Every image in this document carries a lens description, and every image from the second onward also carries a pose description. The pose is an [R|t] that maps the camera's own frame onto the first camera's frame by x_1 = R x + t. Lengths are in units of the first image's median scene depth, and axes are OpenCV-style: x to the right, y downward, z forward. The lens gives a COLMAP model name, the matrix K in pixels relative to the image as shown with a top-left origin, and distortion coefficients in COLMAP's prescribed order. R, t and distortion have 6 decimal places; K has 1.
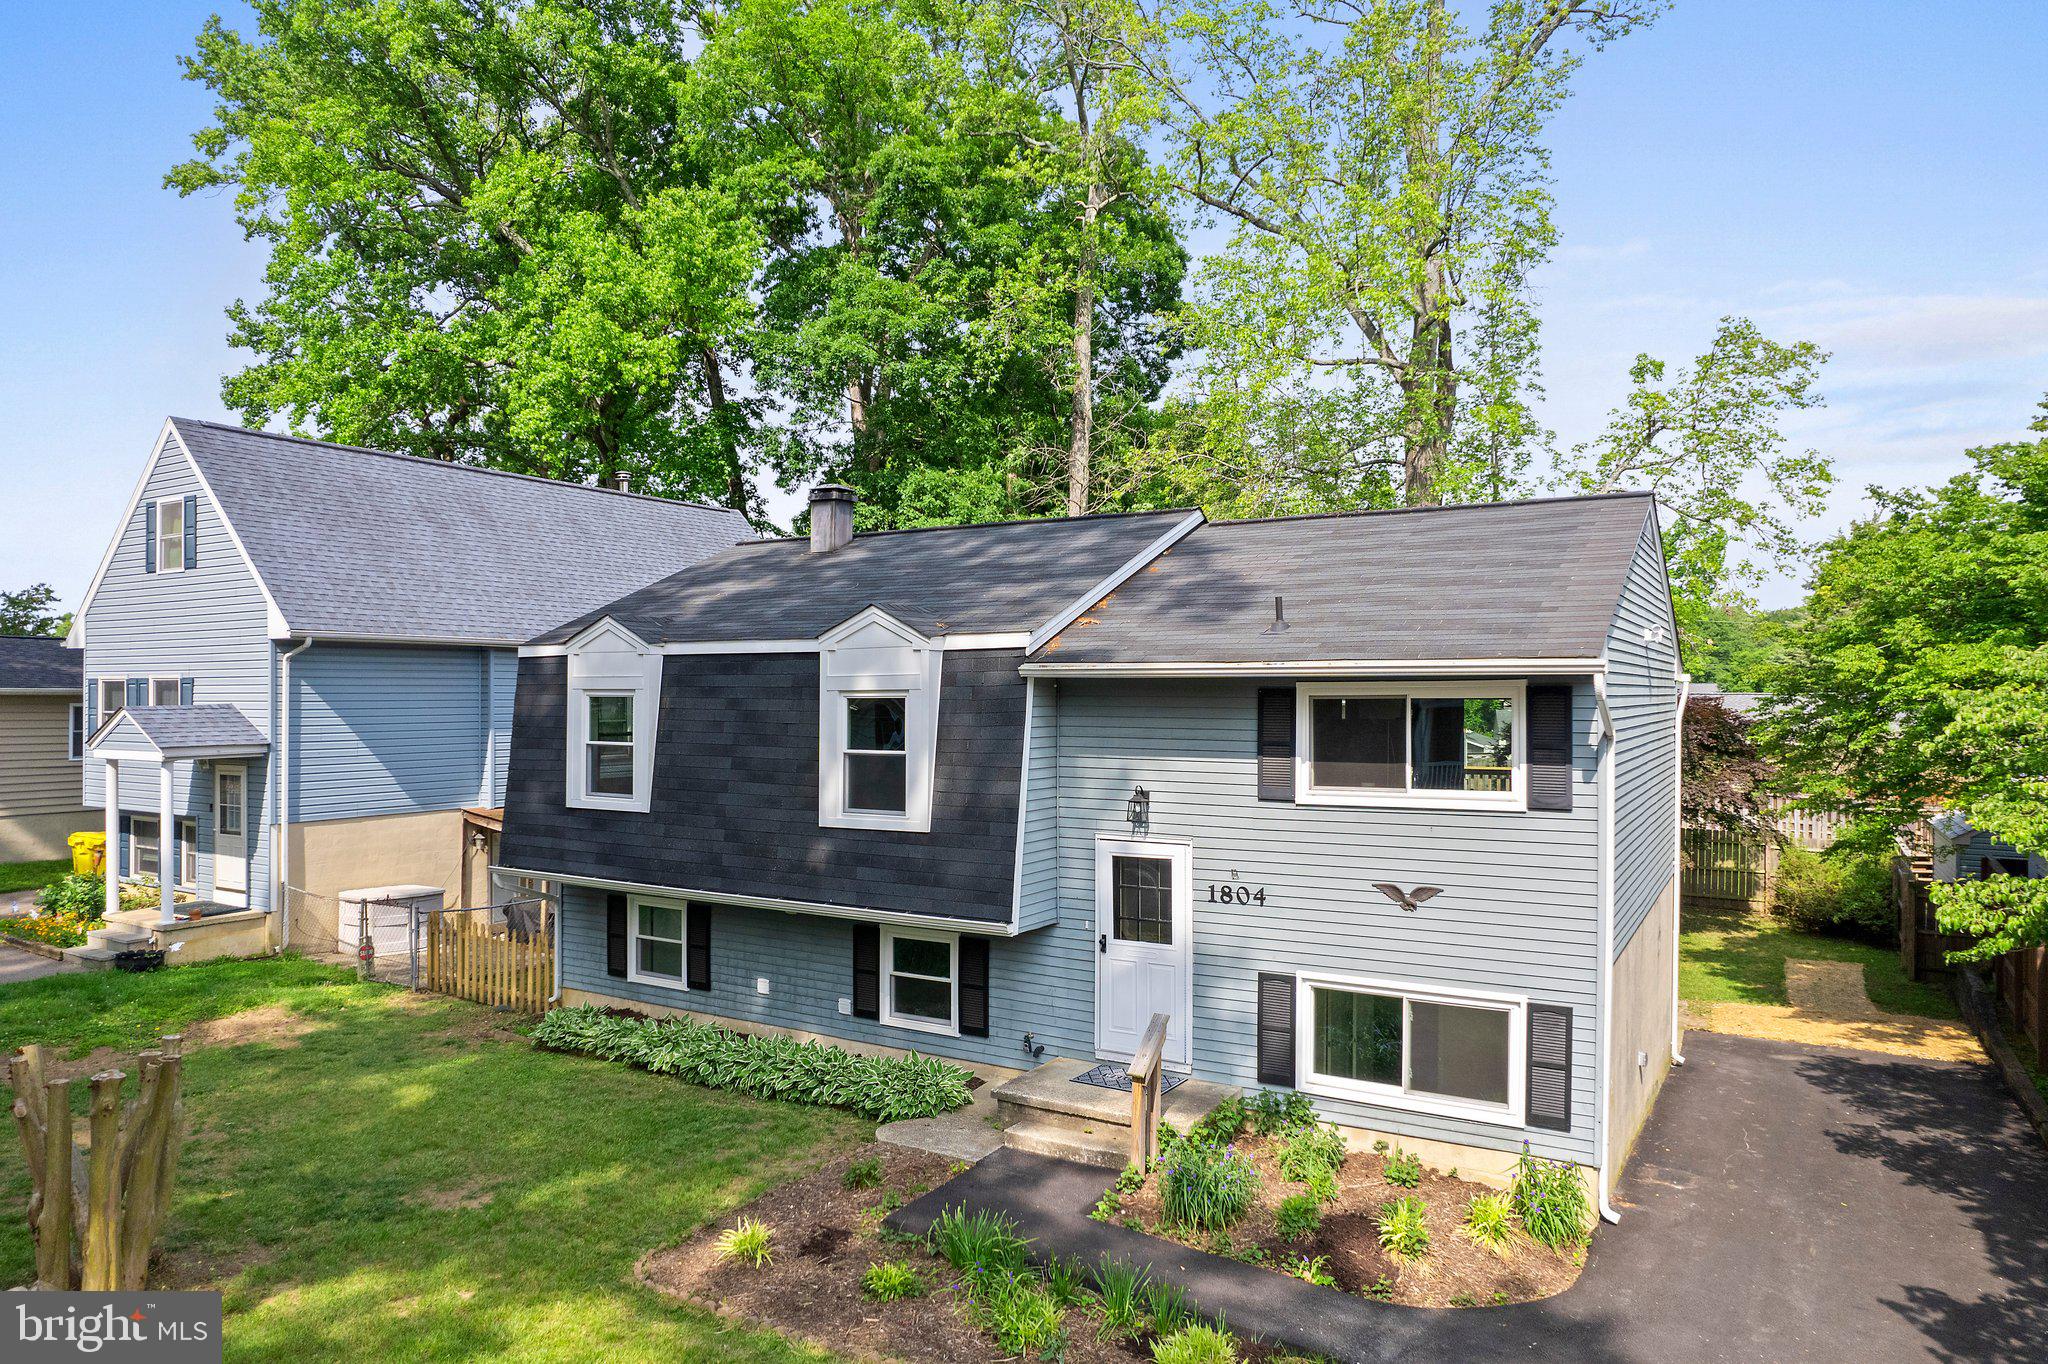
lens RADIAL K [[1314.5, 0, 1024.0], [0, 1314.5, 682.0], [0, 0, 1]] dist [-0.080207, 0.074806]
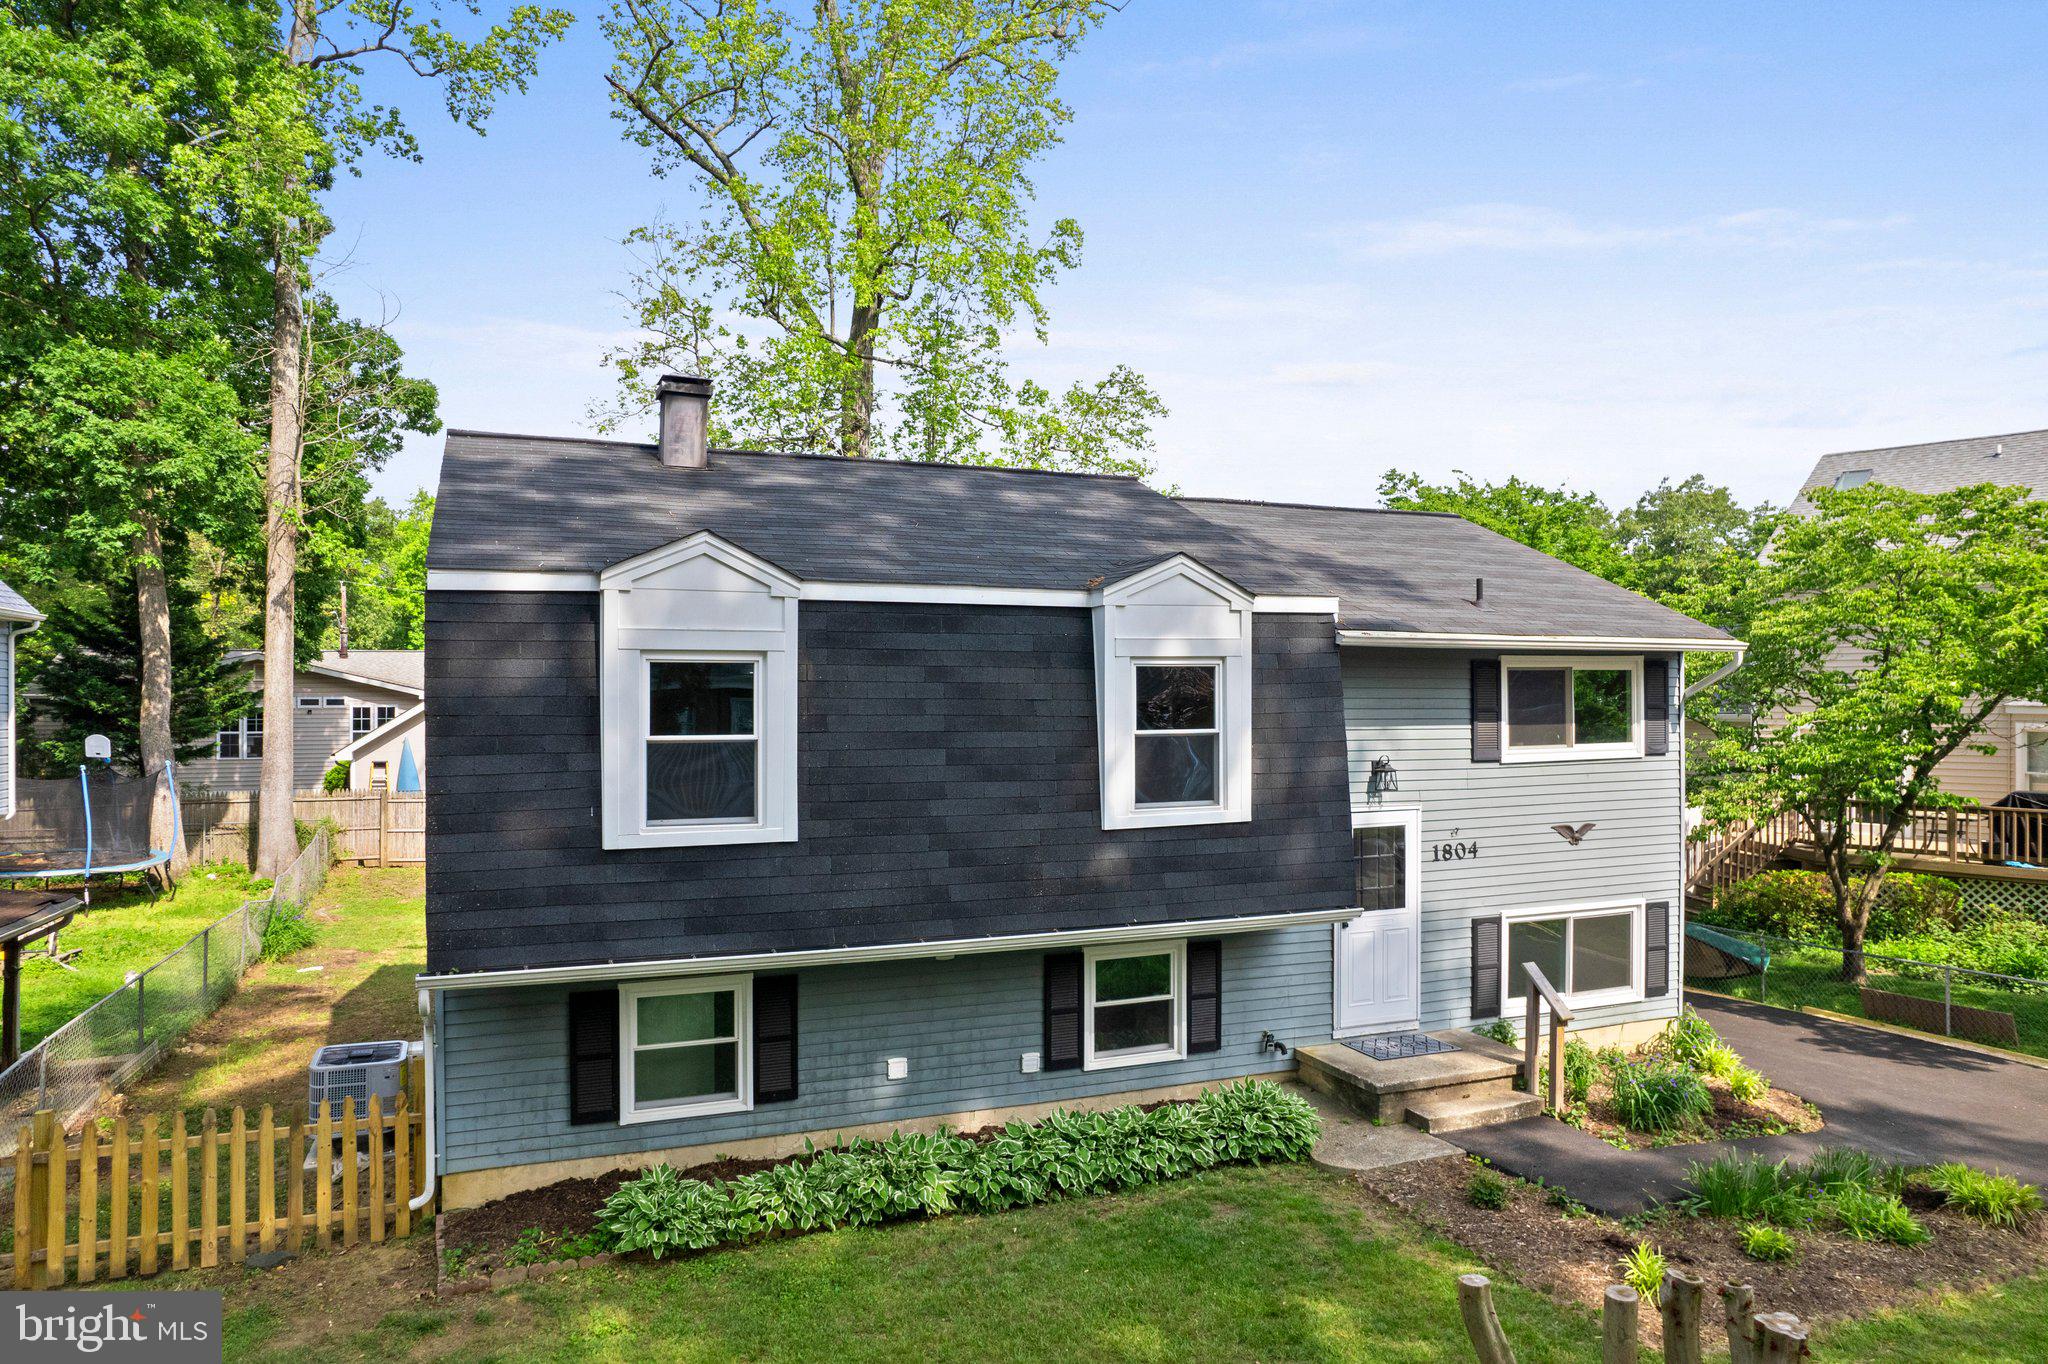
lens RADIAL K [[1314.5, 0, 1024.0], [0, 1314.5, 682.0], [0, 0, 1]] dist [-0.080207, 0.074806]
pose [[0.599732, 0.004088, 0.800191, -0.861753], [-0.005286, 0.999985, -0.001147, 0.024400], [-0.800184, -0.003542, 0.599745, 0.603368]]
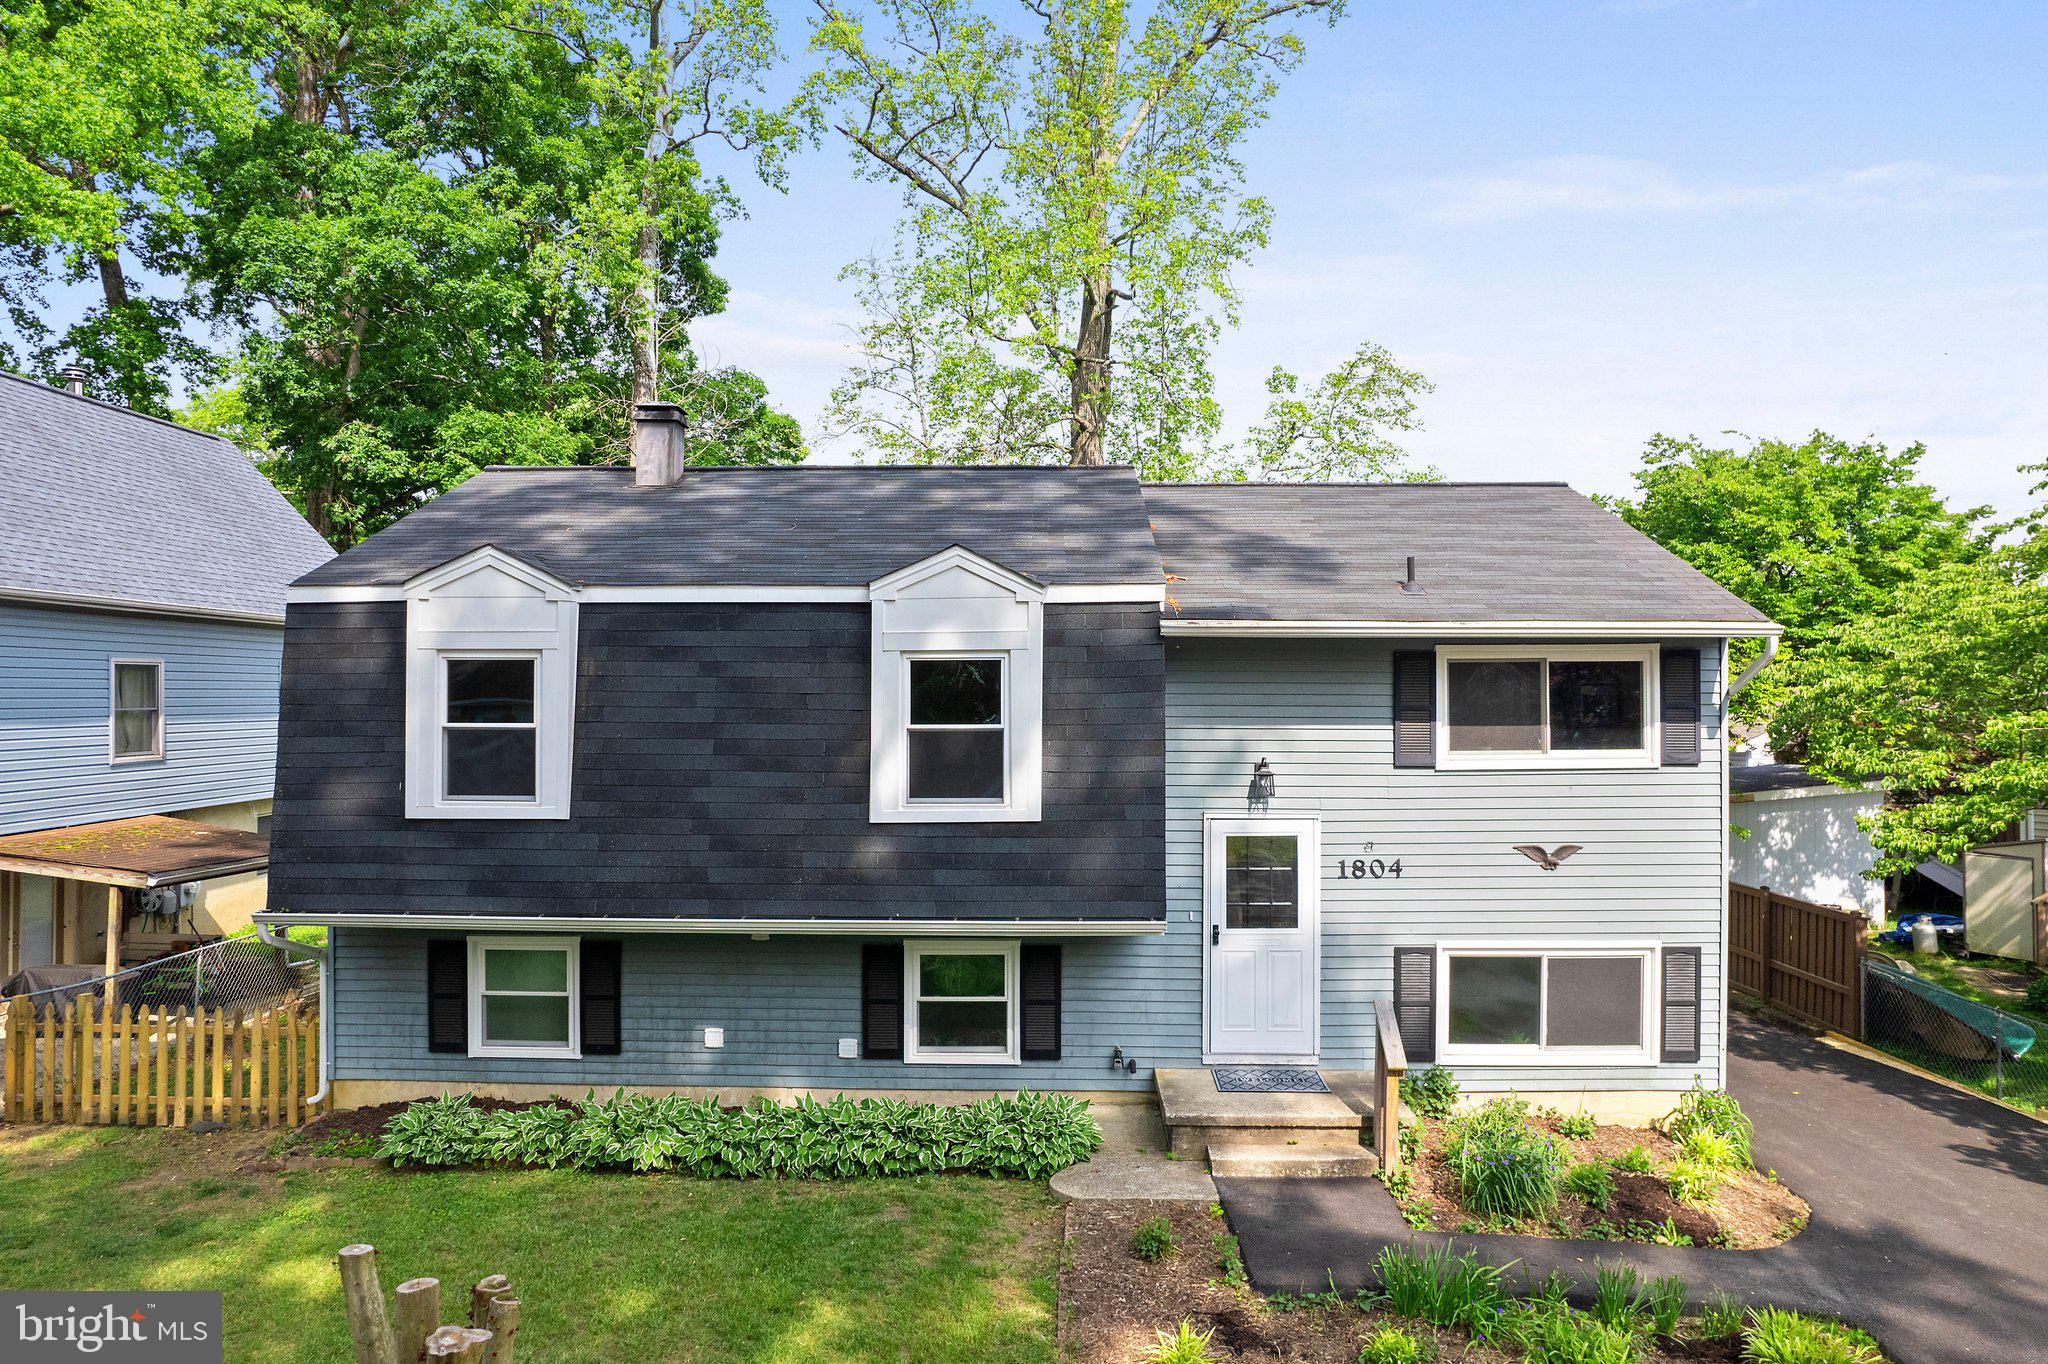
lens RADIAL K [[1314.5, 0, 1024.0], [0, 1314.5, 682.0], [0, 0, 1]] dist [-0.080207, 0.074806]
pose [[0.867301, 0.003564, 0.497771, -0.498206], [-0.003974, 0.999992, -0.000235, 0.026706], [-0.497768, -0.001774, 0.867308, 0.285299]]
